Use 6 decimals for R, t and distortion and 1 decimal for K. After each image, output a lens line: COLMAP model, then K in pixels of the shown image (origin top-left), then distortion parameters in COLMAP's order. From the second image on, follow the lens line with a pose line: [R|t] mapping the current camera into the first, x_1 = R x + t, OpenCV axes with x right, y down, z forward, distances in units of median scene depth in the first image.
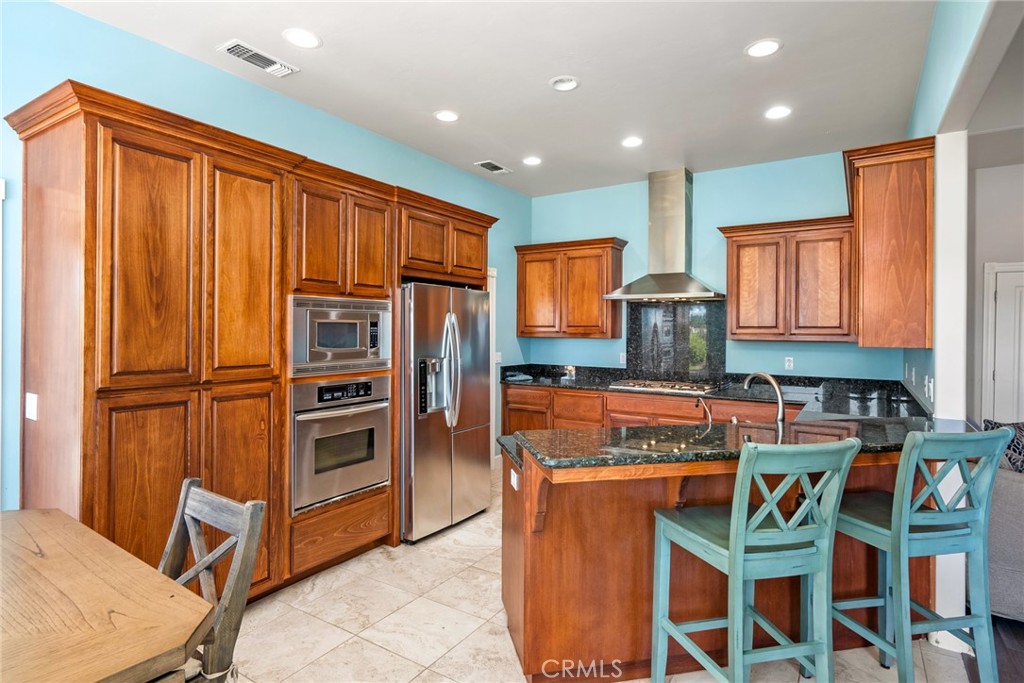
lens RADIAL K [[539.3, 0, 513.6], [0, 539.3, 327.3], [0, 0, 1]] dist [0.000036, 0.000007]
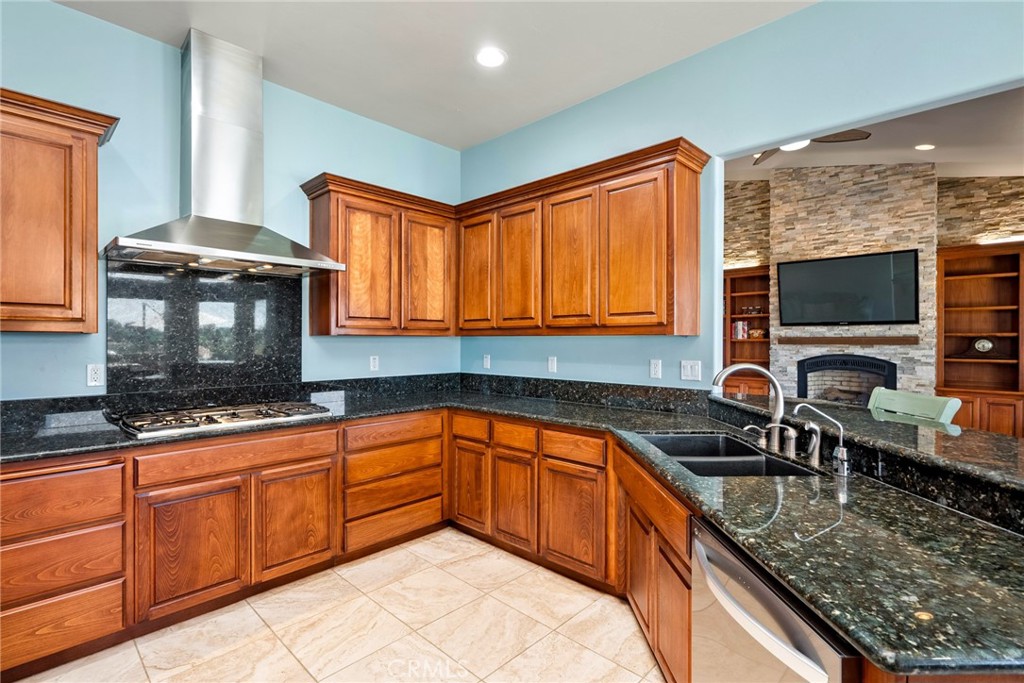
lens RADIAL K [[471.5, 0, 525.2], [0, 471.5, 345.2], [0, 0, 1]] dist [-0.000414, -0.000175]
pose [[0.182948, -0.018088, 0.982956, -0.175621], [-0.004866, 0.999802, 0.019304, 0.024203], [-0.983111, -0.008315, 0.182824, 0.651744]]
